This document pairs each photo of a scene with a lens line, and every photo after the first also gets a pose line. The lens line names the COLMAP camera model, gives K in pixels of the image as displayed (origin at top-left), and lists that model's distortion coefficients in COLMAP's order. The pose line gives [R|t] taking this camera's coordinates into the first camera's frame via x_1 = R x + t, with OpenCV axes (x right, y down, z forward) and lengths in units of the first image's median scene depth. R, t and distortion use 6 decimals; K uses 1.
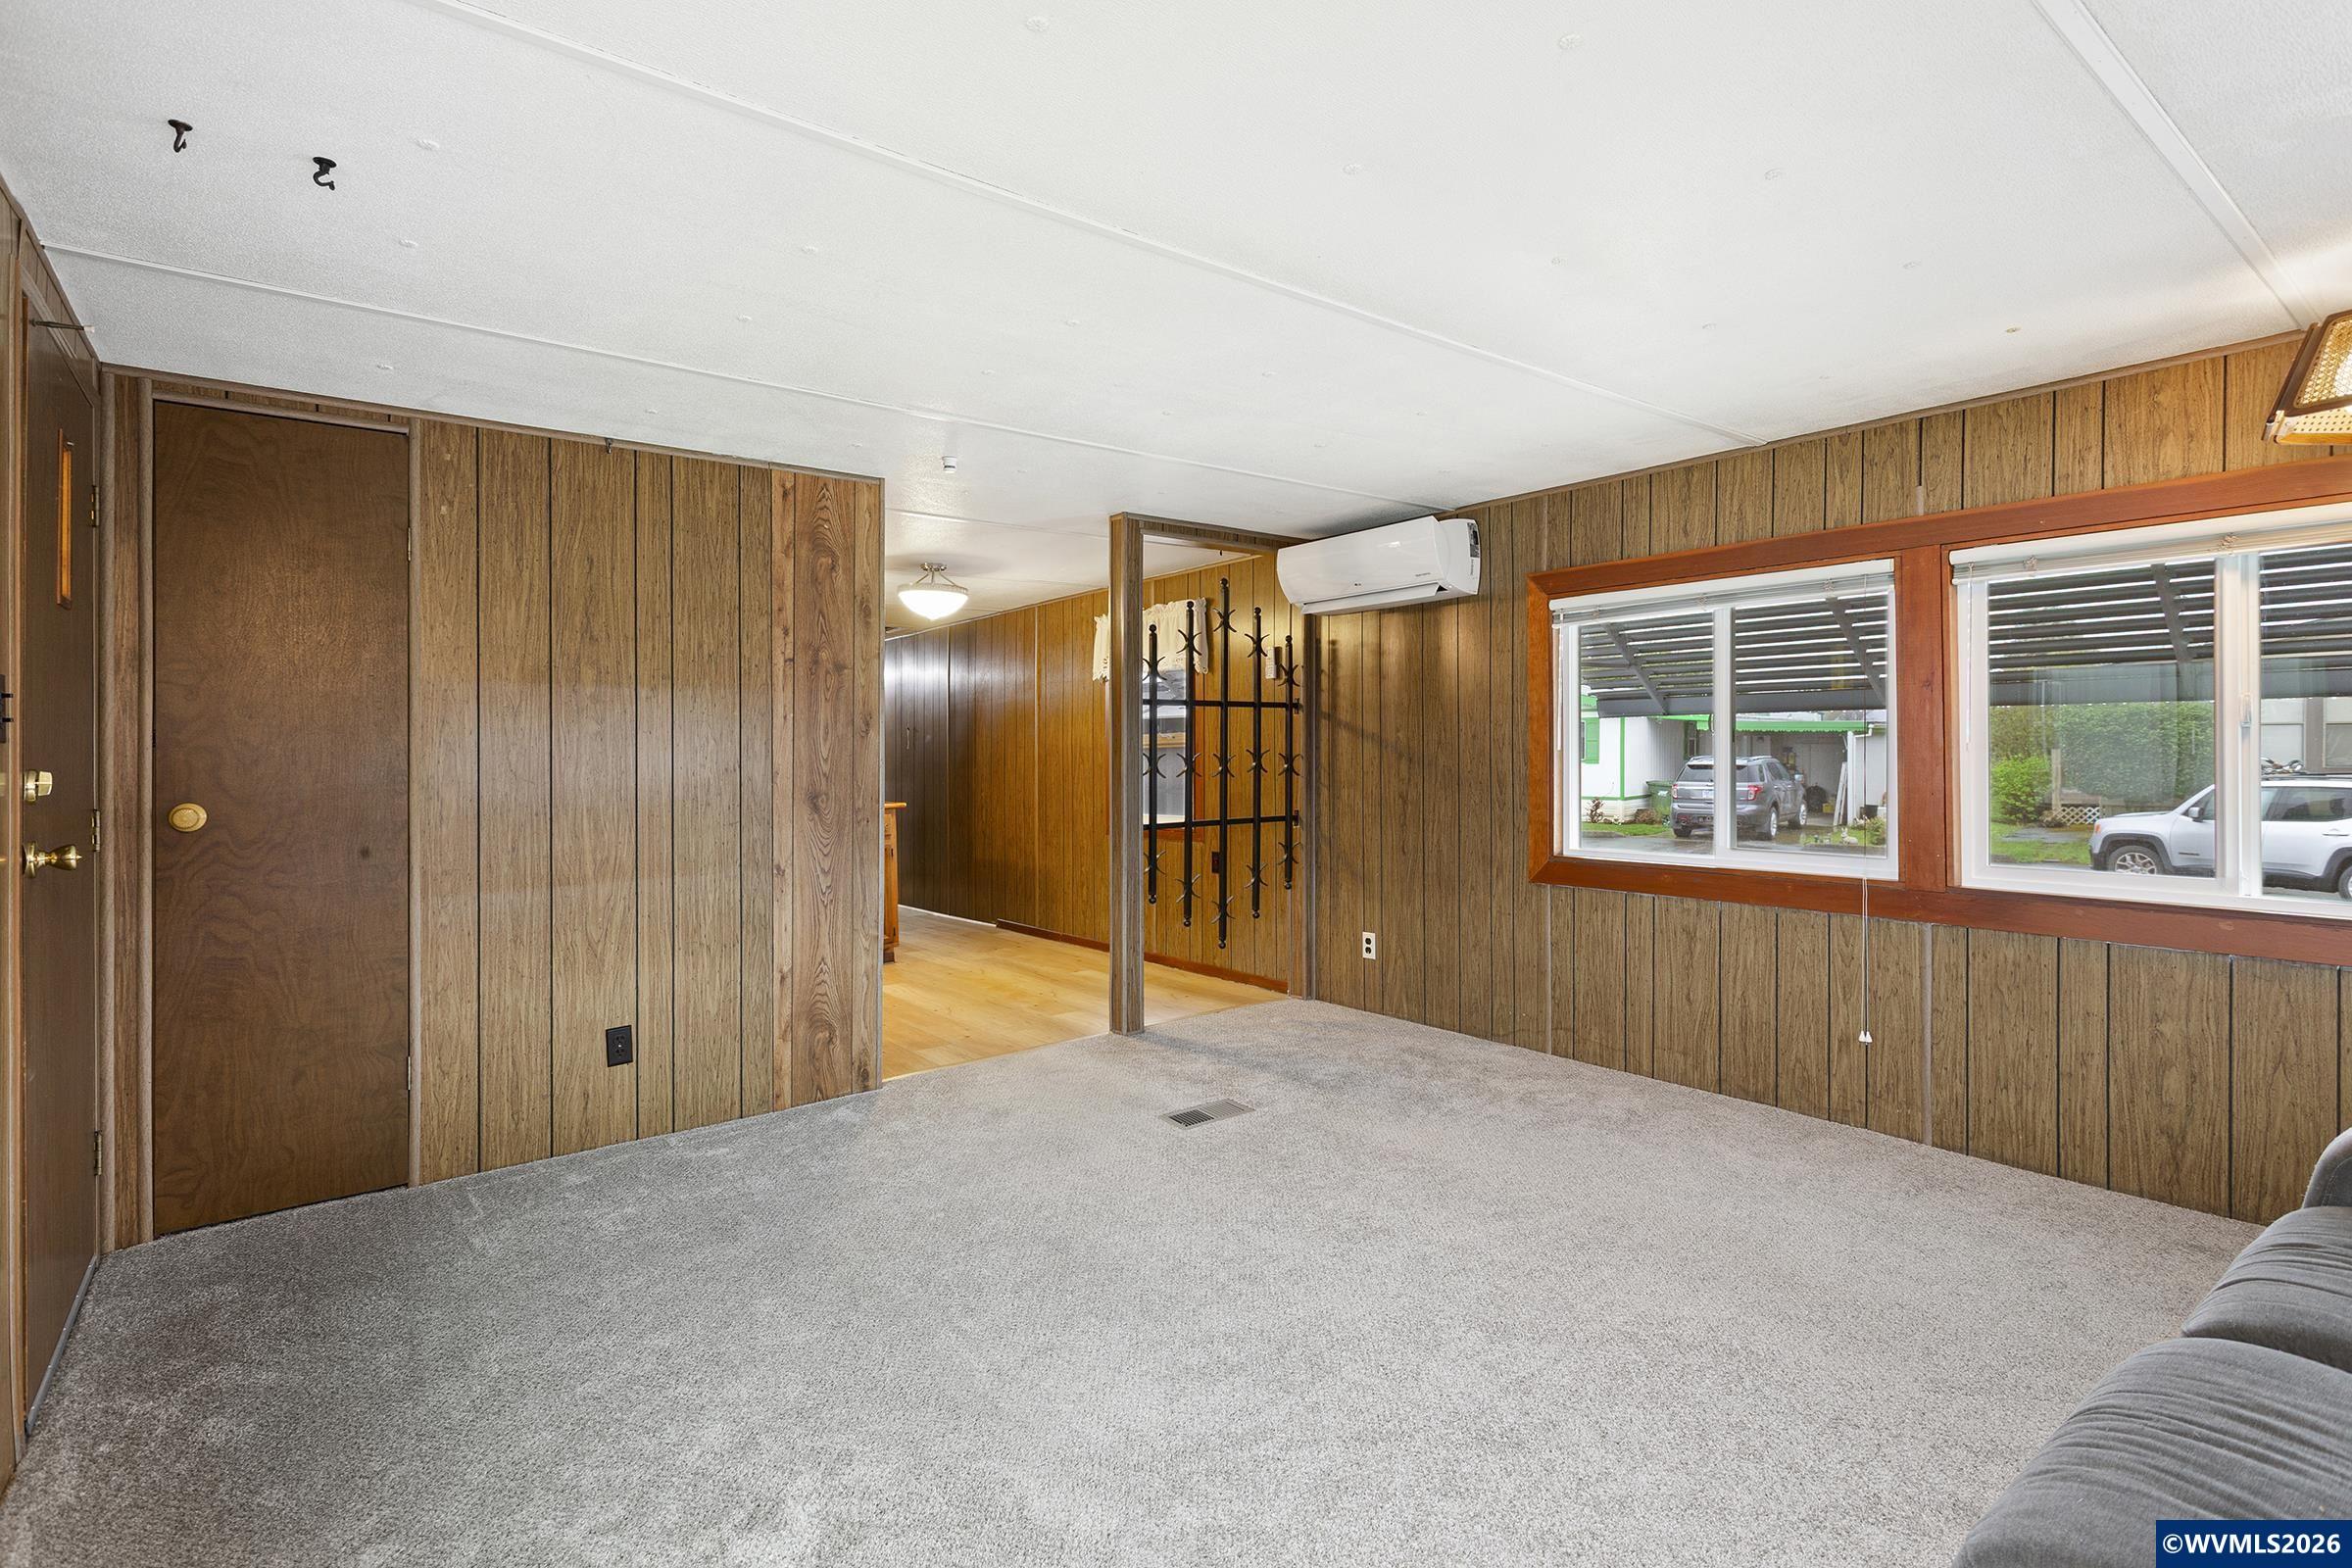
lens RADIAL K [[1112.2, 0, 1175.1], [0, 1112.2, 752.3], [0, 0, 1]] dist [0.003363, 0.001559]
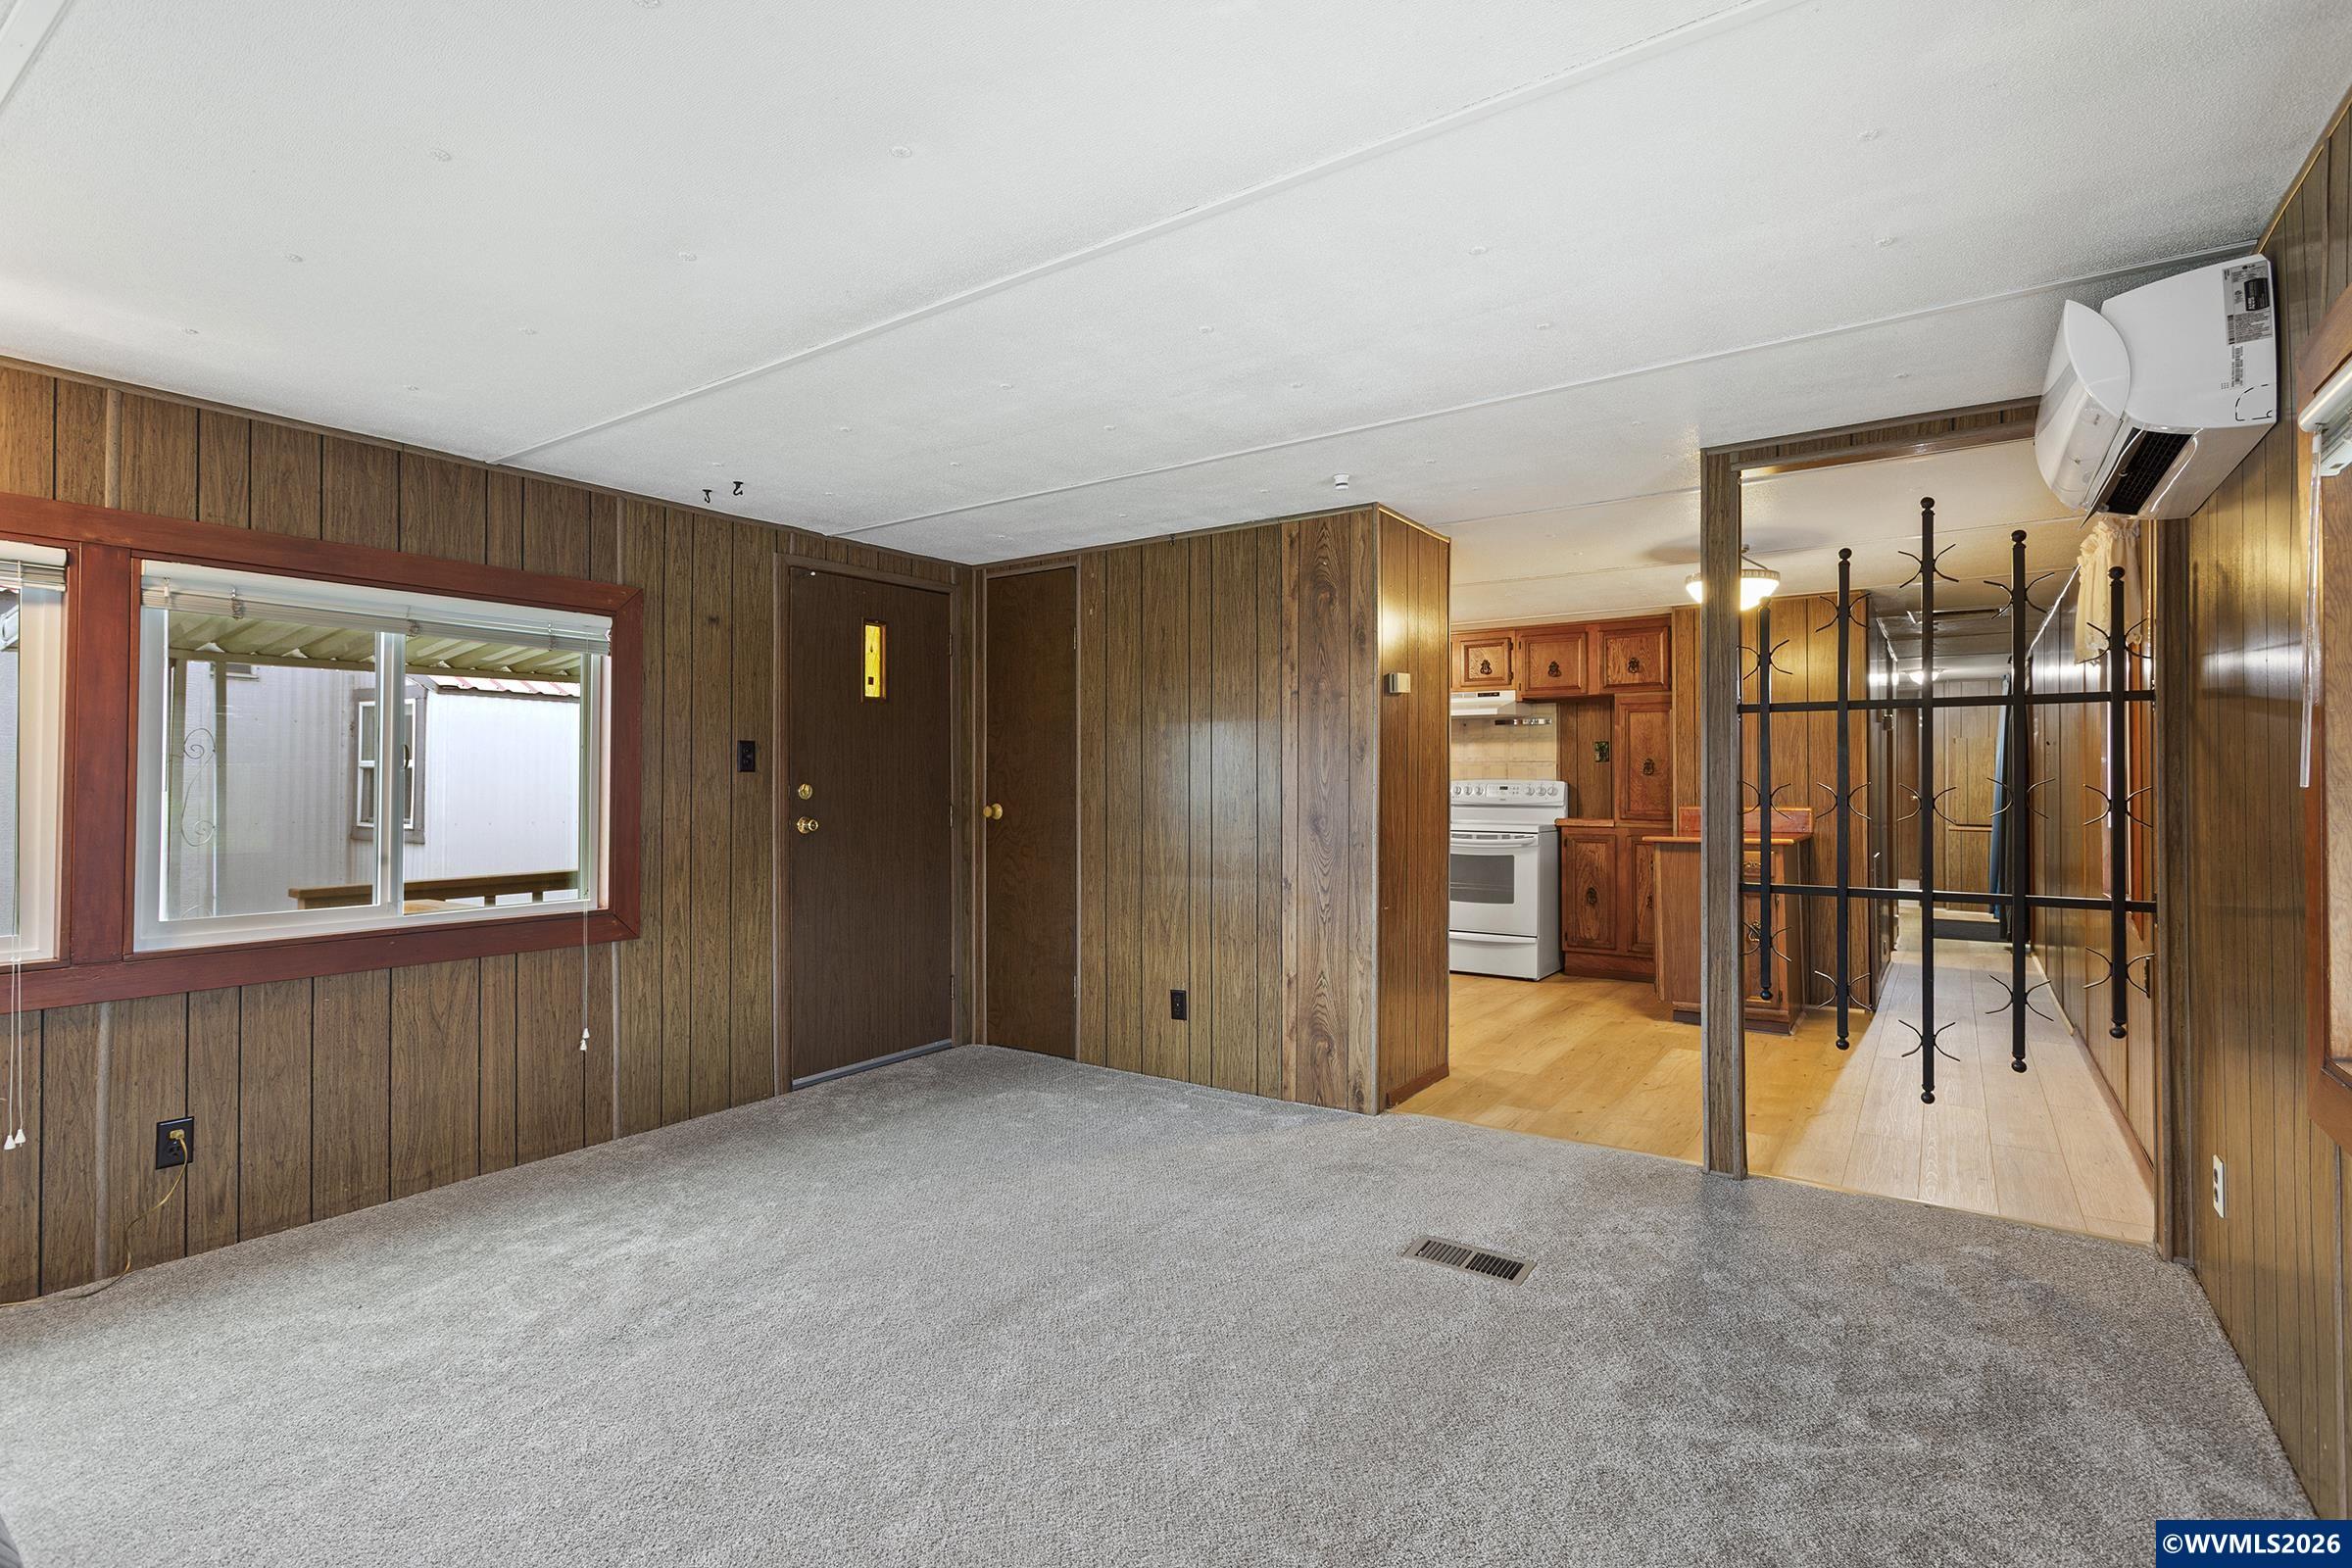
lens RADIAL K [[1112.2, 0, 1185.2], [0, 1112.2, 762.1], [0, 0, 1]] dist [0.003363, 0.001559]
pose [[0.294016, -0.002277, -0.955798, 0.670075], [-0.003682, 0.999987, -0.003515, -0.010409], [0.955793, 0.004553, 0.294004, 0.577679]]
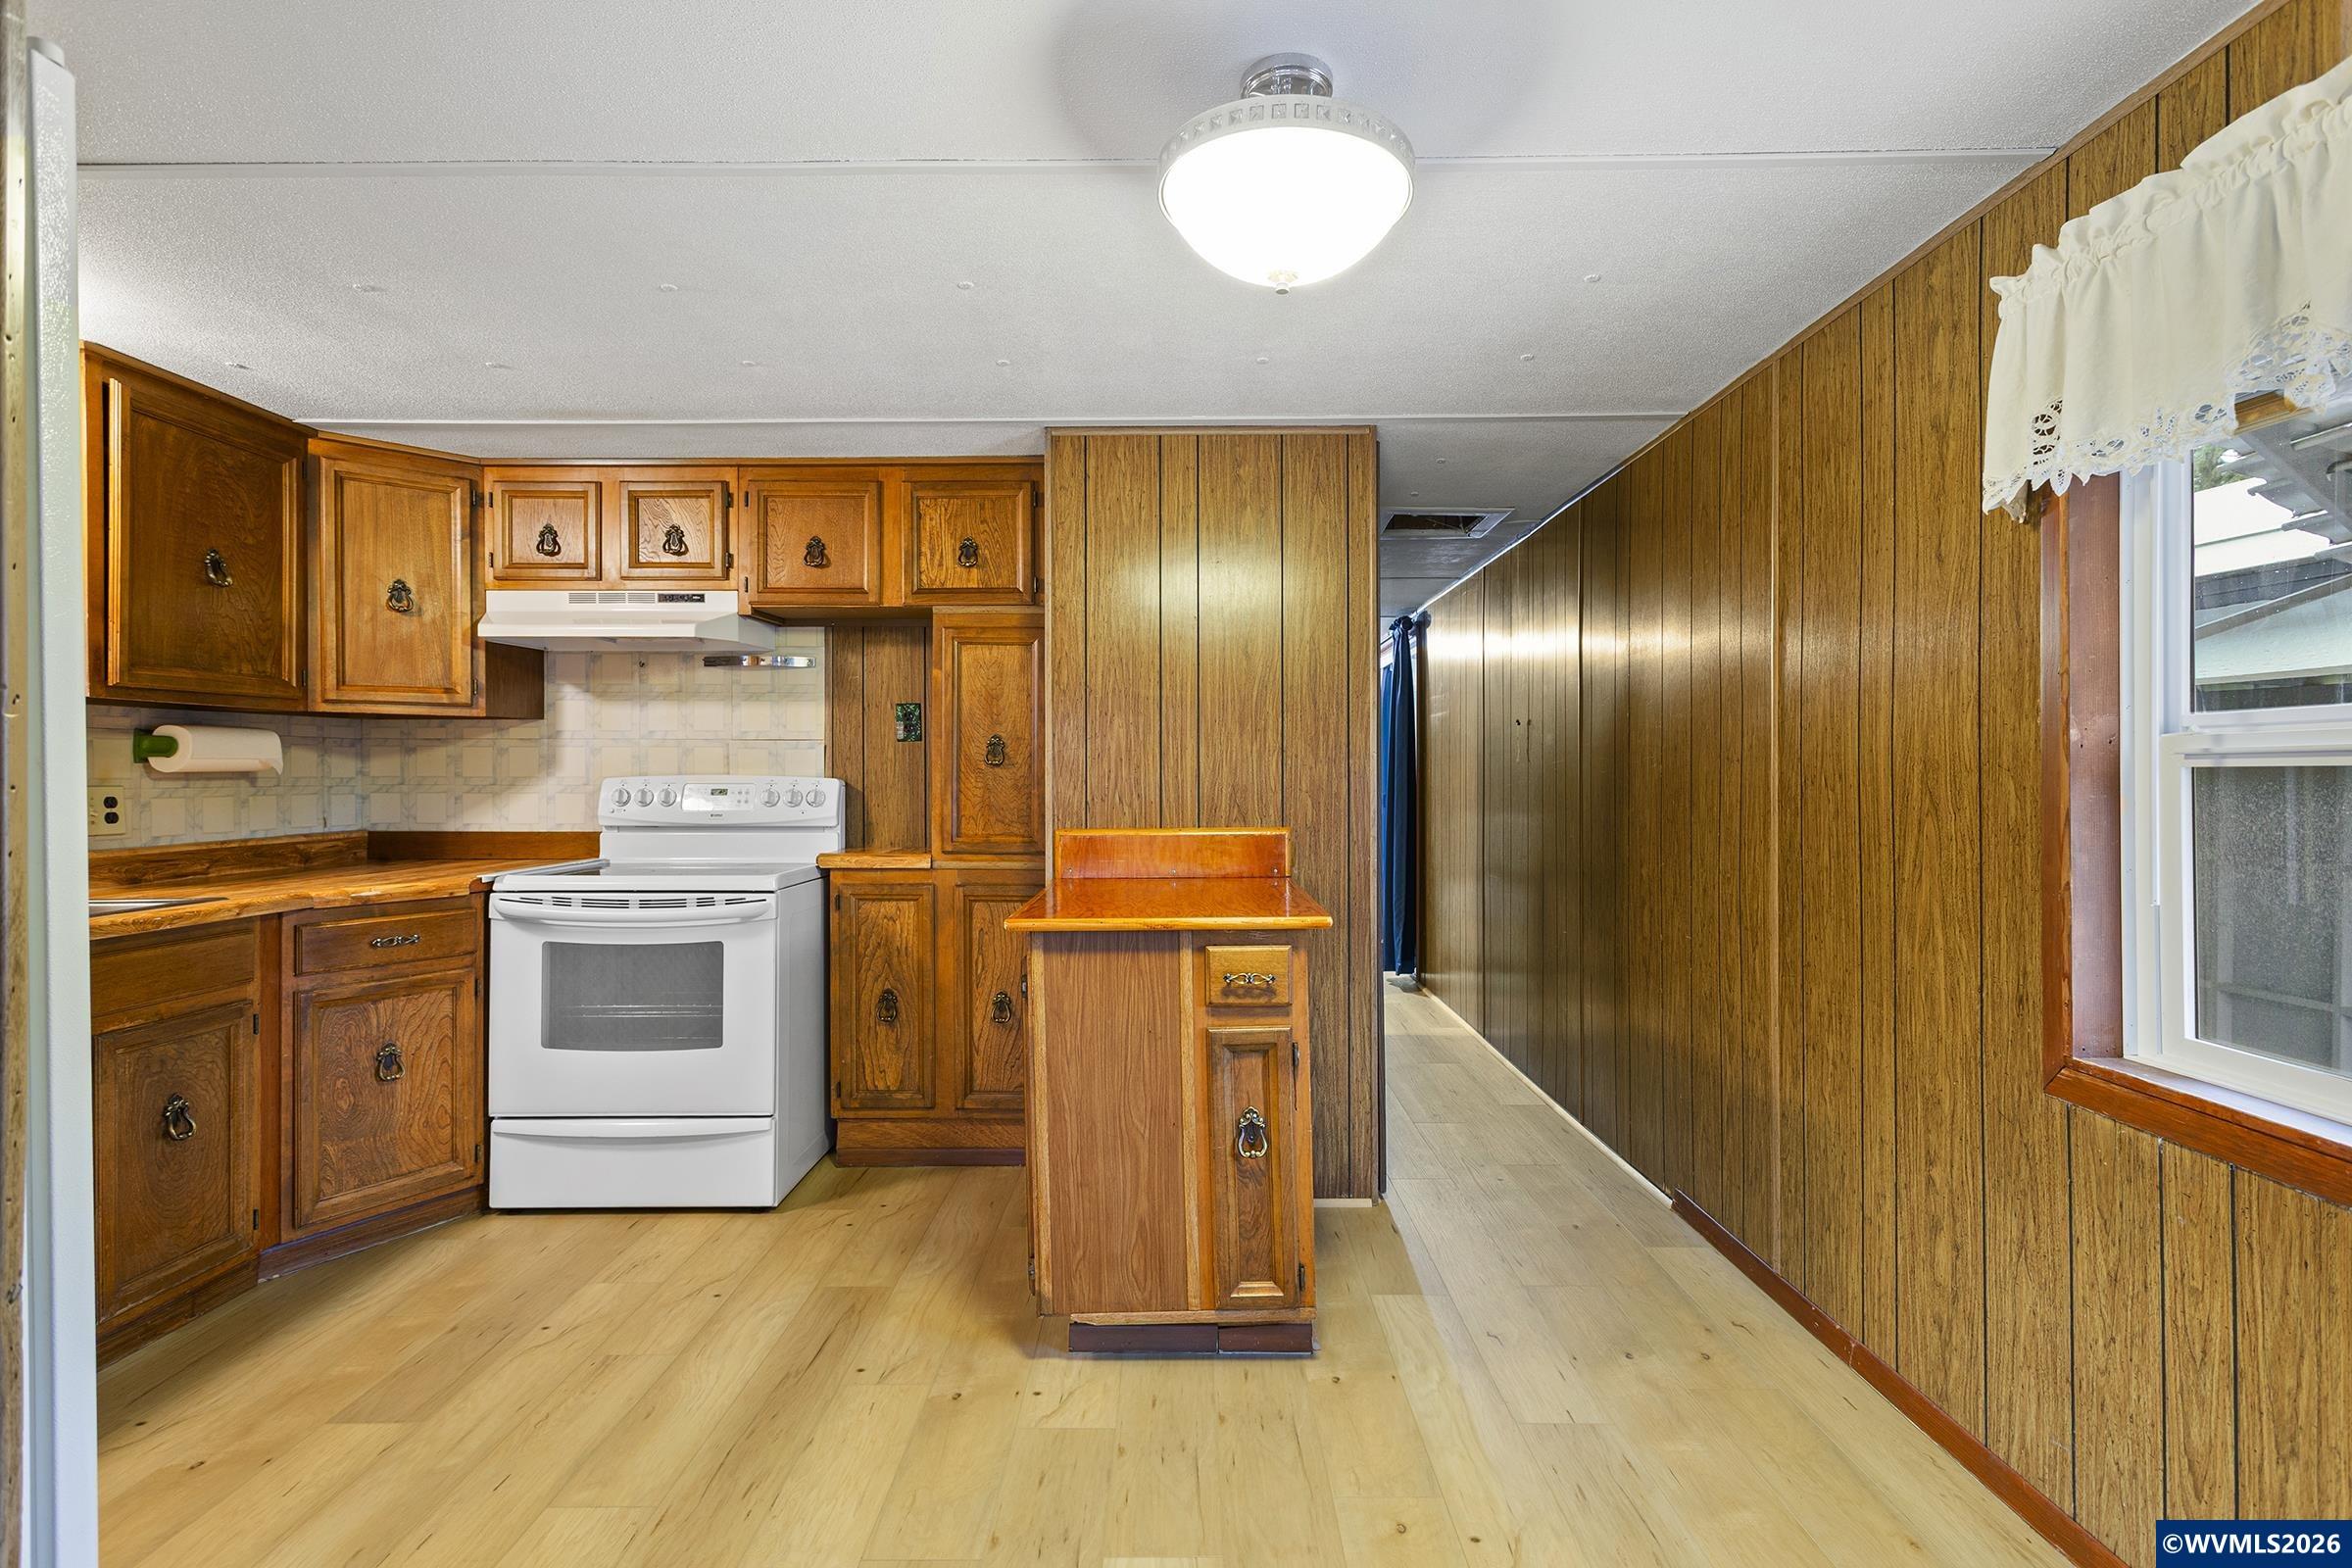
lens RADIAL K [[1112.2, 0, 1165.8], [0, 1112.2, 785.8], [0, 0, 1]] dist [0.003363, 0.001559]
pose [[0.772270, 0.021184, -0.634941, -0.095393], [-0.008185, 0.999693, 0.023398, -0.005739], [0.635242, -0.012873, 0.772206, 1.169443]]
